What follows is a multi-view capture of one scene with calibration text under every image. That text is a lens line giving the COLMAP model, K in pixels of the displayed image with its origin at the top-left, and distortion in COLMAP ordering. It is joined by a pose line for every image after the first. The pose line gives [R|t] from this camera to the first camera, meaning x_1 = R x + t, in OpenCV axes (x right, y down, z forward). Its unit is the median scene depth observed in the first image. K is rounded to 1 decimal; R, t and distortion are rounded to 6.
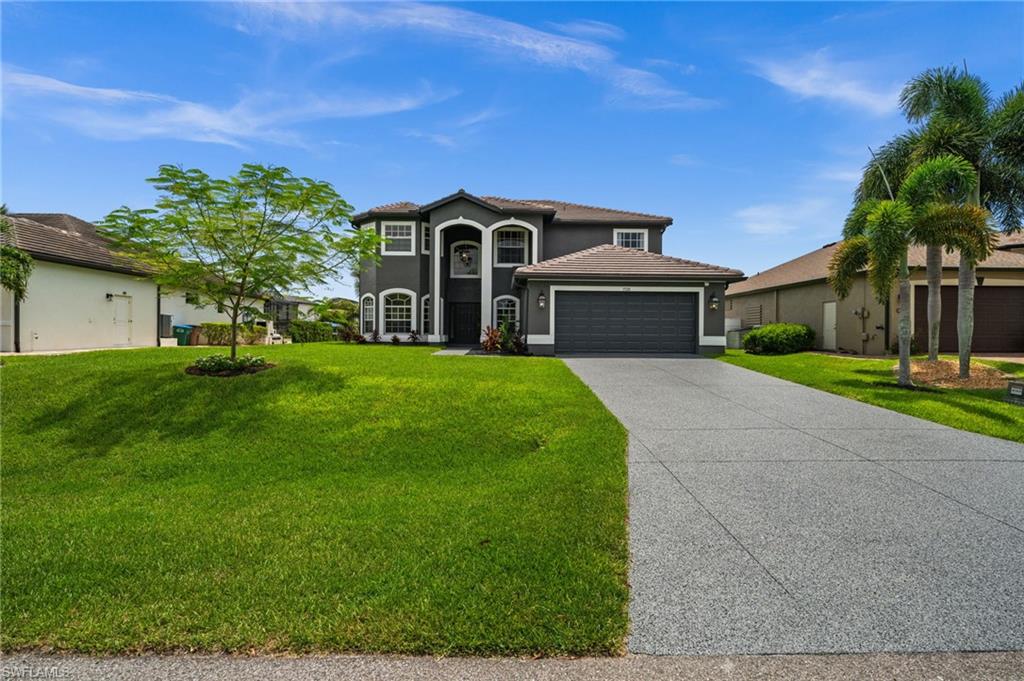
lens RADIAL K [[510.1, 0, 512.0], [0, 510.1, 340.5], [0, 0, 1]] dist [-0.001870, -0.000053]
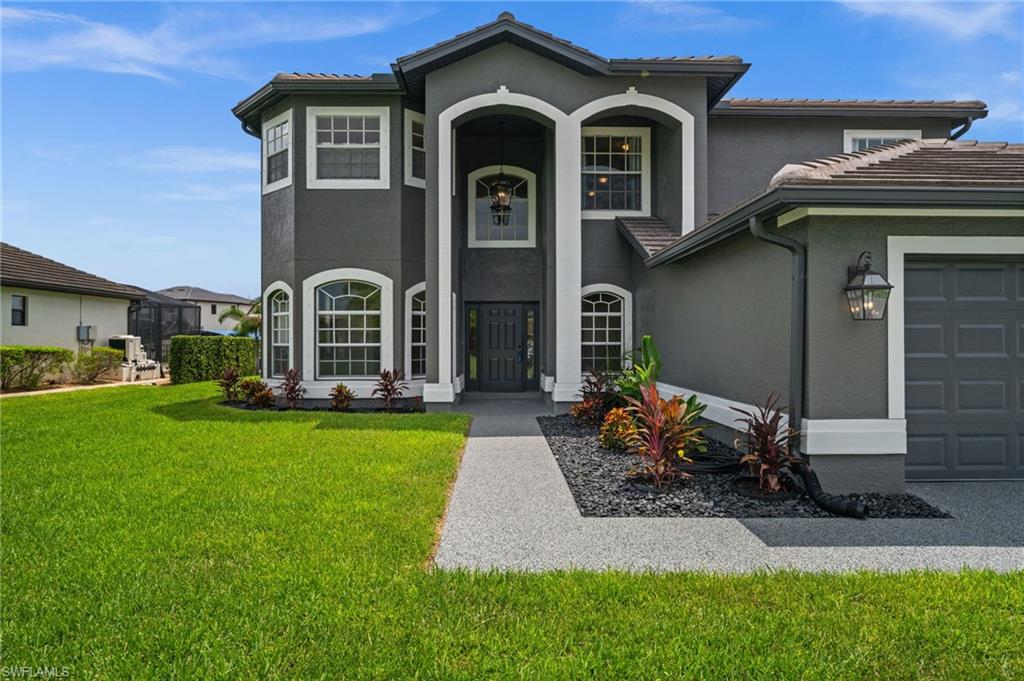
lens RADIAL K [[571.8, 0, 512.3], [0, 571.8, 333.9], [0, 0, 1]] dist [0.000849, 0.000264]
pose [[0.999890, -0.010099, 0.010883, -0.096396], [0.010260, 0.999837, -0.014829, -0.041196], [-0.010731, 0.014939, 0.999831, 0.536537]]
